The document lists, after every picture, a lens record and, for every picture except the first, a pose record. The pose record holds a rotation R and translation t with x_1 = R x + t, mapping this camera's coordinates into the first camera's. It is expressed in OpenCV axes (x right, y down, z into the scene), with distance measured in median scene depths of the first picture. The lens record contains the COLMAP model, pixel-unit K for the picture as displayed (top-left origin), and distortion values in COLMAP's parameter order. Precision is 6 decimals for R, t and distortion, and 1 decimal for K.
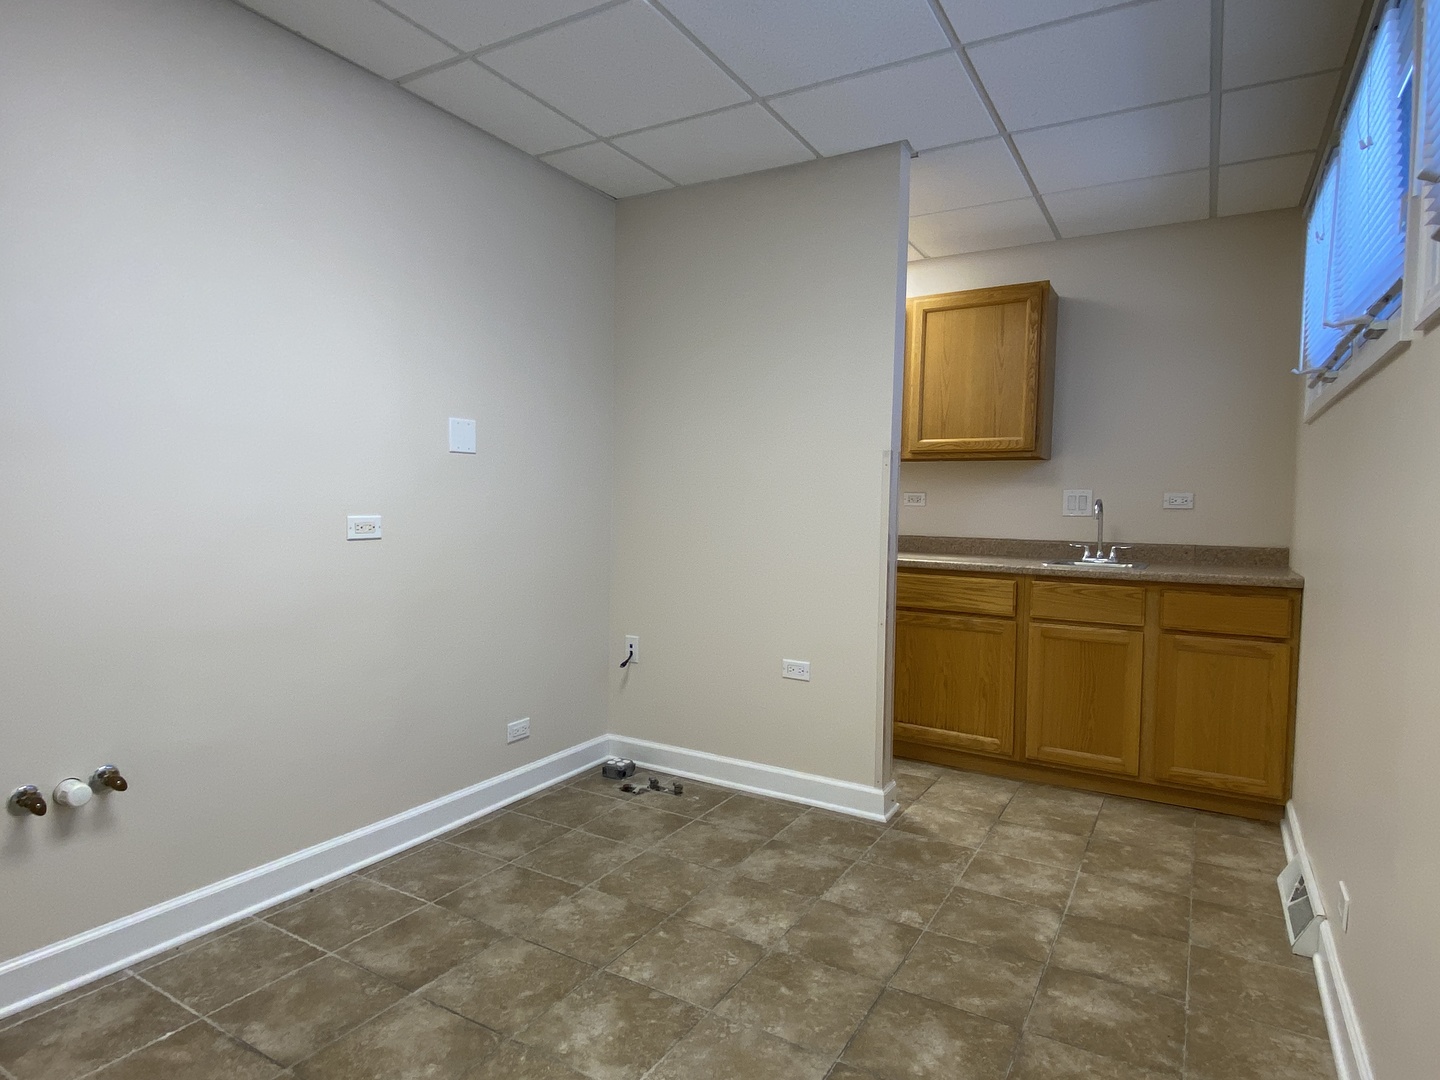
lens RADIAL K [[817.9, 0, 725.9], [0, 817.9, 533.9], [0, 0, 1]] dist [0.038587, -0.029236]
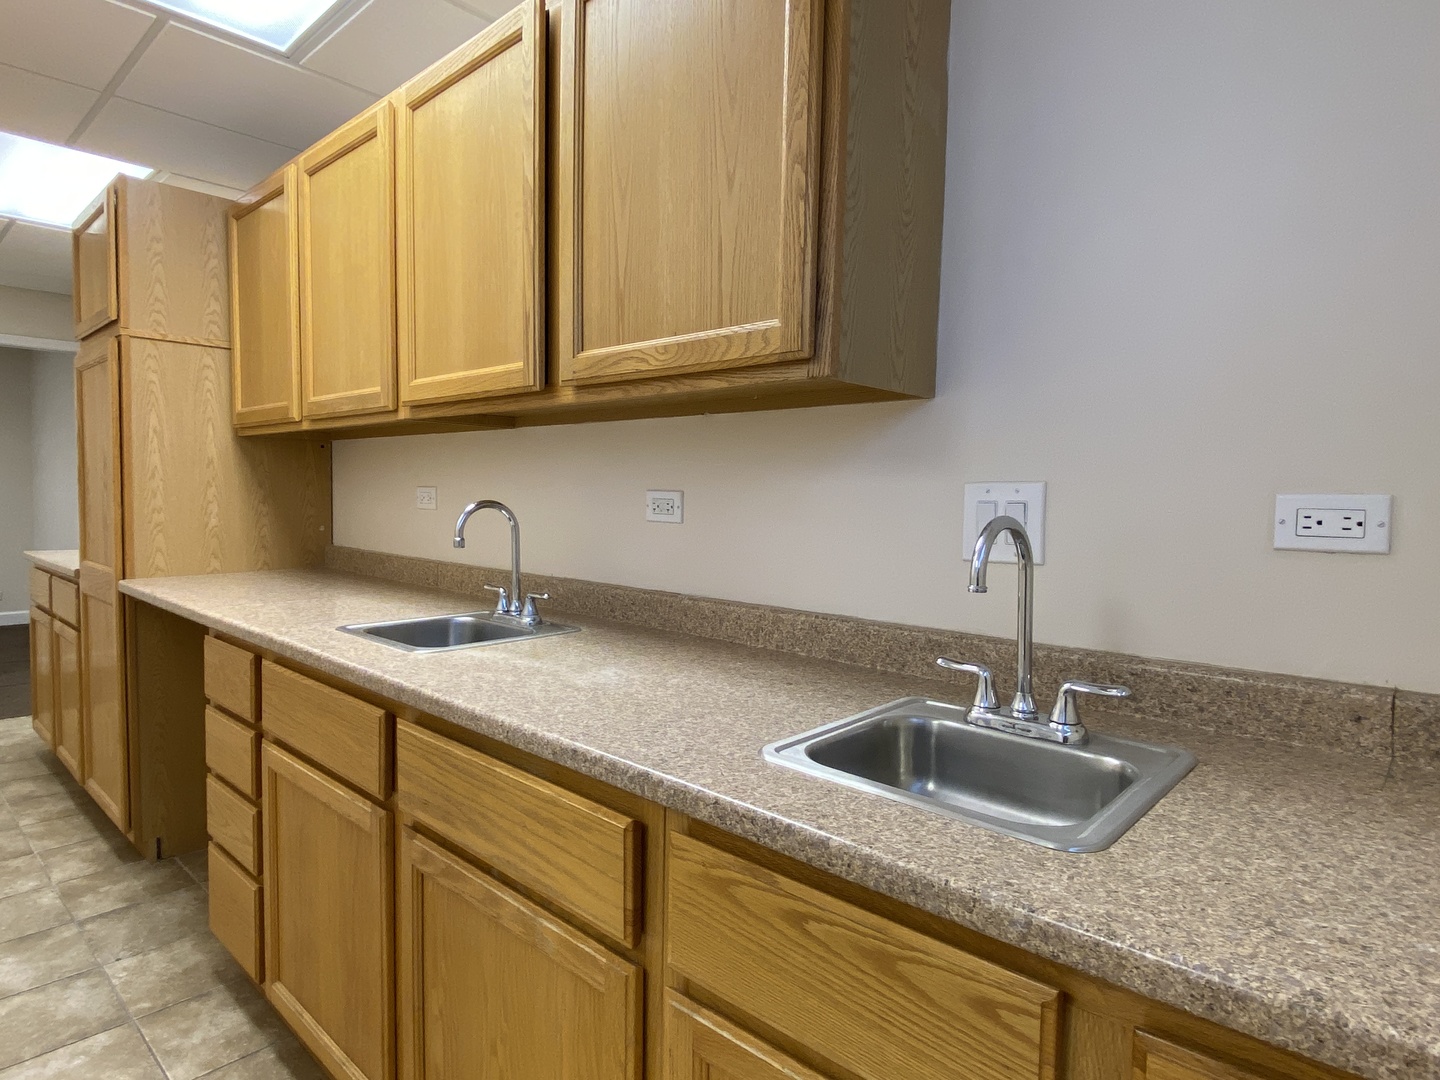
lens RADIAL K [[817.9, 0, 725.9], [0, 817.9, 533.9], [0, 0, 1]] dist [0.038587, -0.029236]
pose [[0.978690, 0.008733, -0.205156, 0.407050], [-0.007157, 0.999939, 0.008424, -0.037331], [0.205217, -0.006776, 0.978693, 0.686619]]
